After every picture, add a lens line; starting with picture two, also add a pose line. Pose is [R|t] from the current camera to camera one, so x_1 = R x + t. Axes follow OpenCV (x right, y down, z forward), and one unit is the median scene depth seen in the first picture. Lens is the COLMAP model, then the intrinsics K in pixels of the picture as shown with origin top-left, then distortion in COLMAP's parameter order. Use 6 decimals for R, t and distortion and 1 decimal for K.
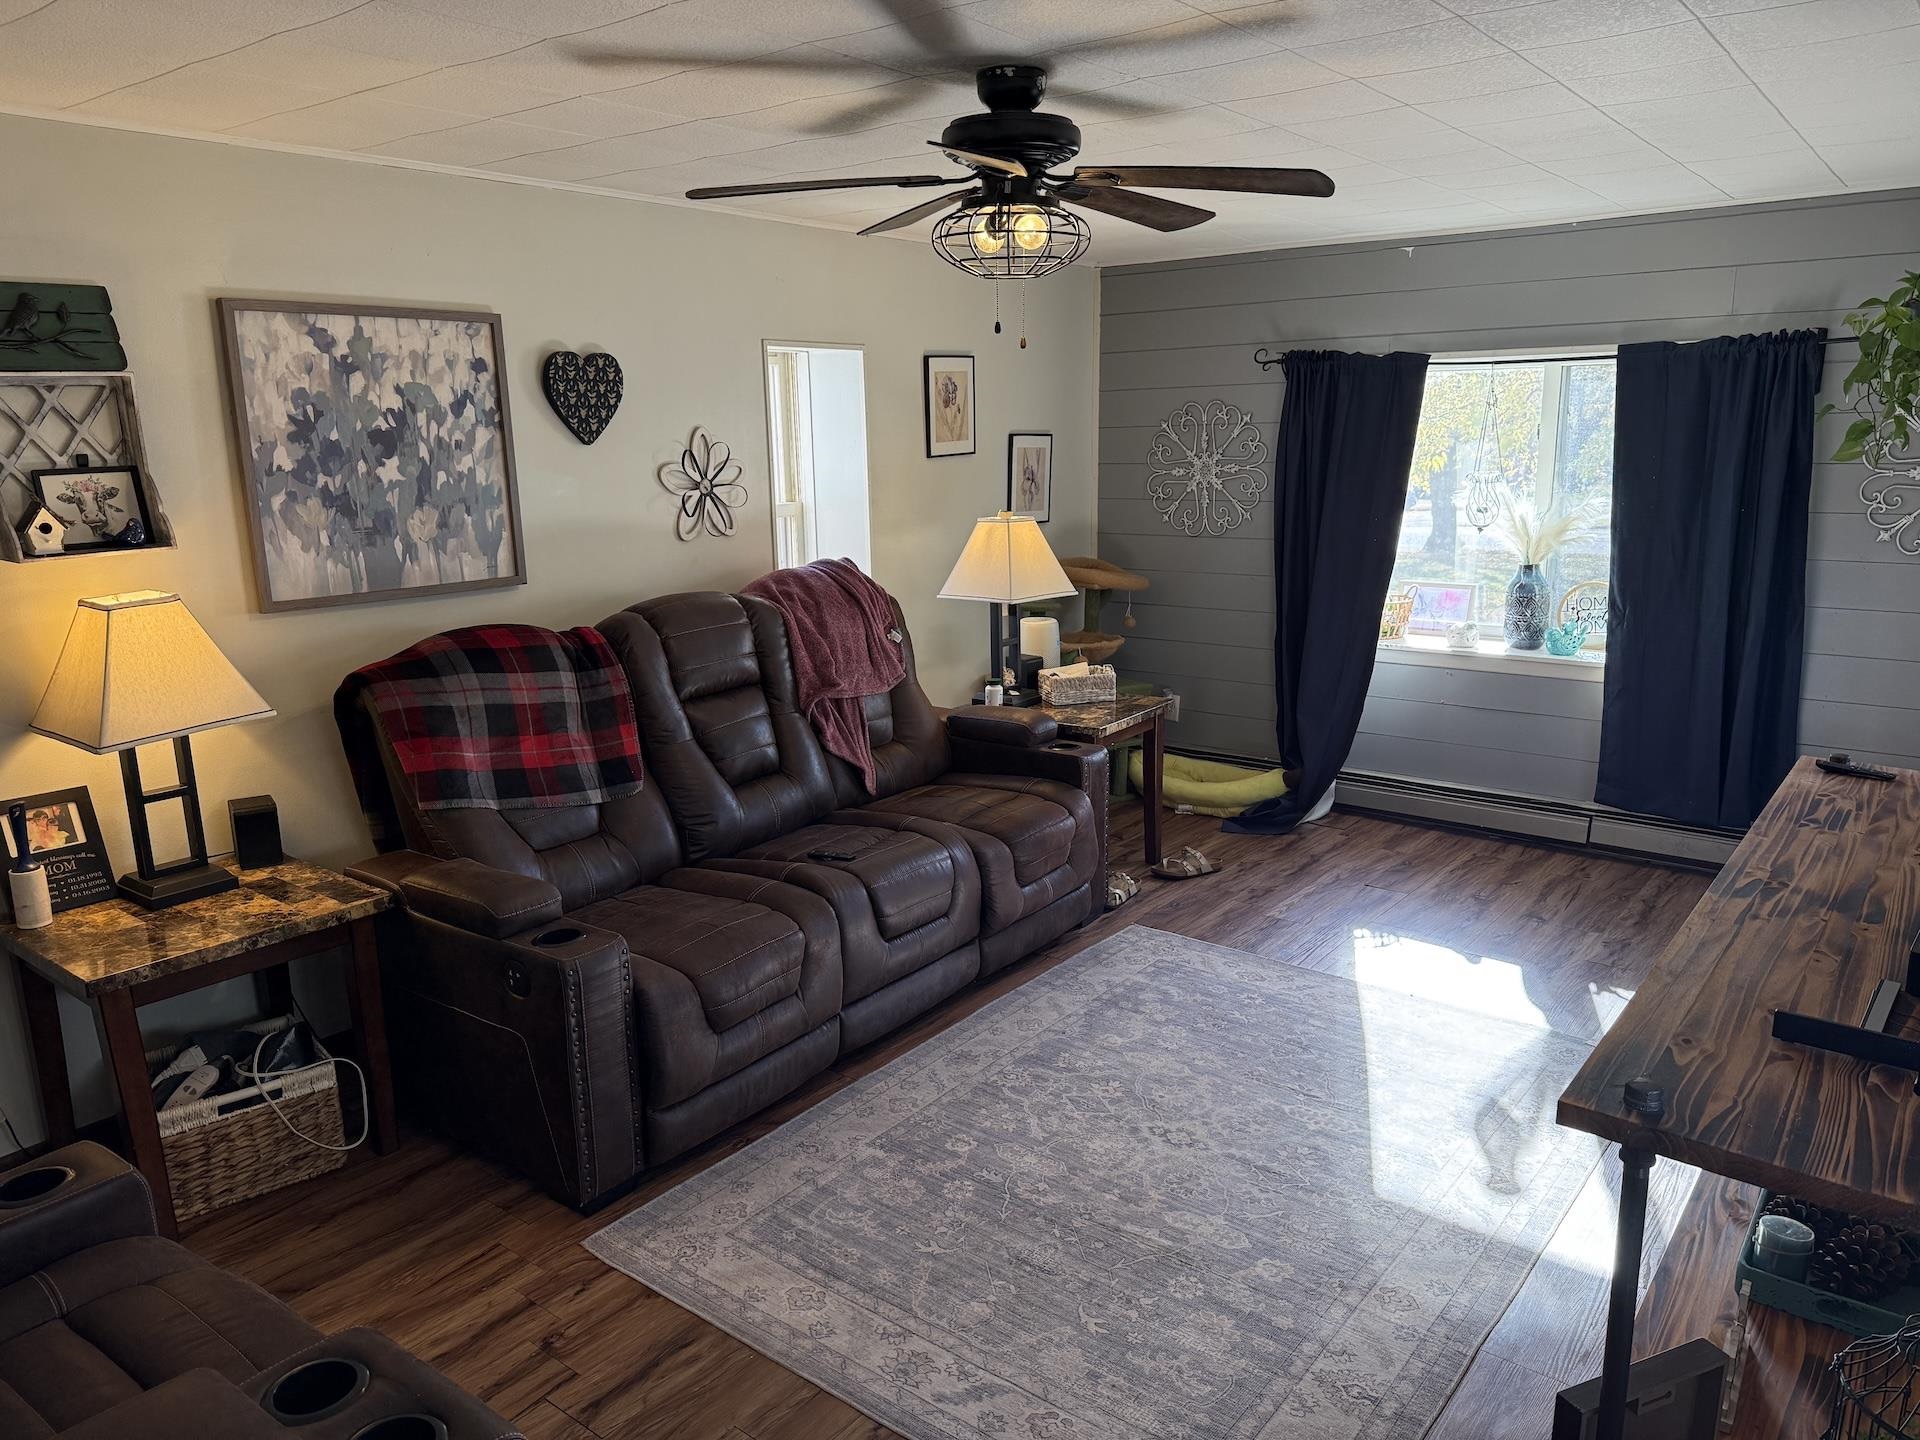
lens RADIAL K [[1356.4, 0, 965.8], [0, 1356.4, 734.0], [0, 0, 1]] dist [0.099324, -0.121329]
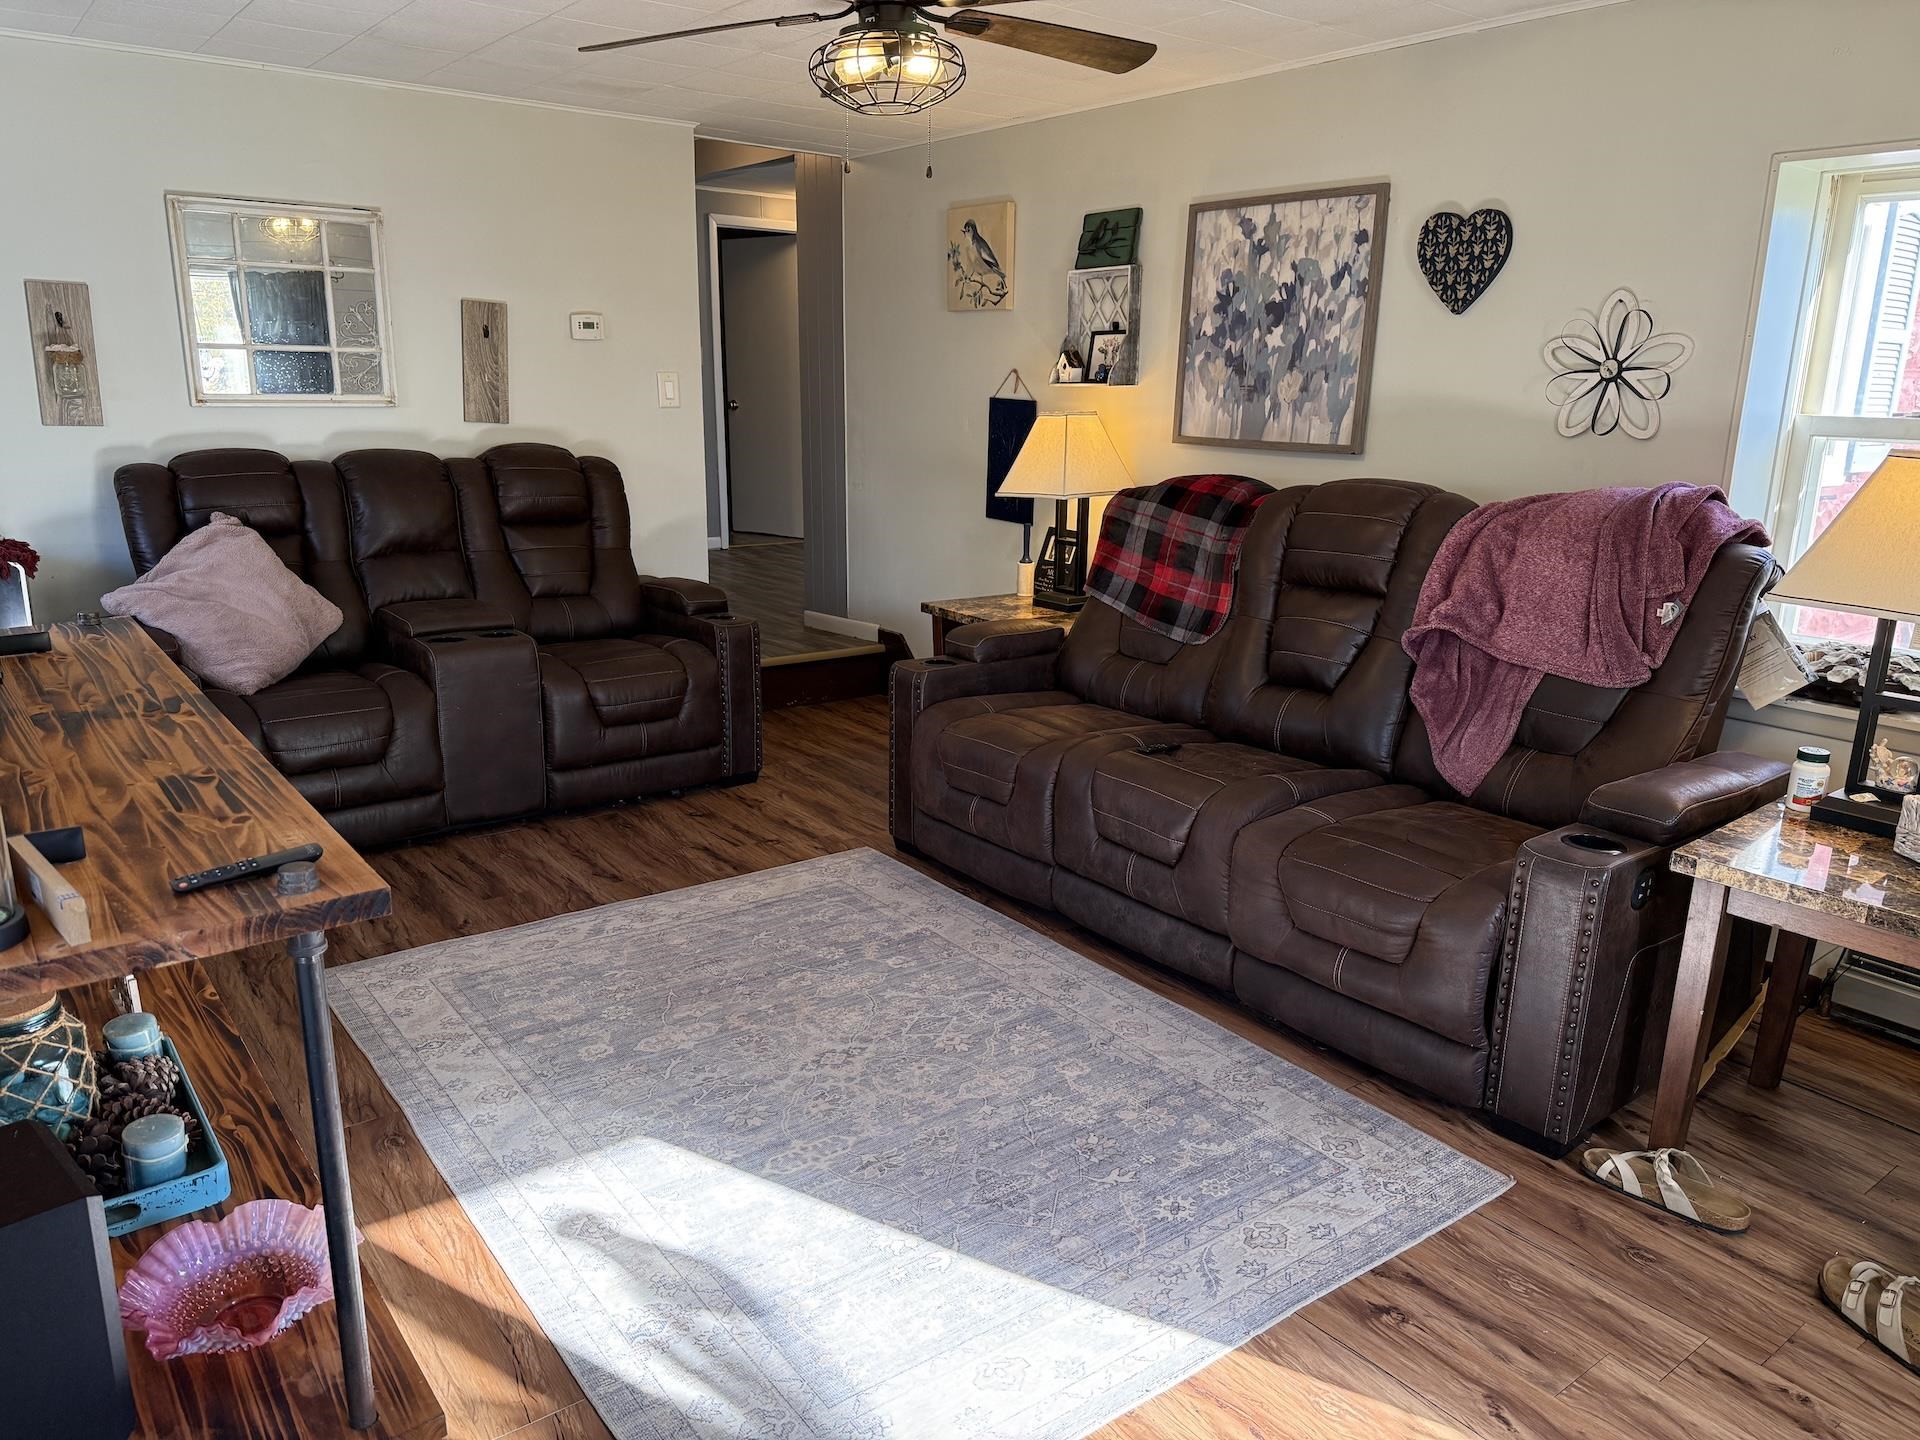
lens RADIAL K [[1341.7, 0, 963.6], [0, 1341.7, 760.6], [0, 0, 1]] dist [0.101977, -0.212256]
pose [[-0.262171, 0.276393, -0.924594, 0.818738], [-0.233594, 0.911438, 0.338696, -0.191223], [0.936323, 0.304775, -0.174389, 1.058379]]
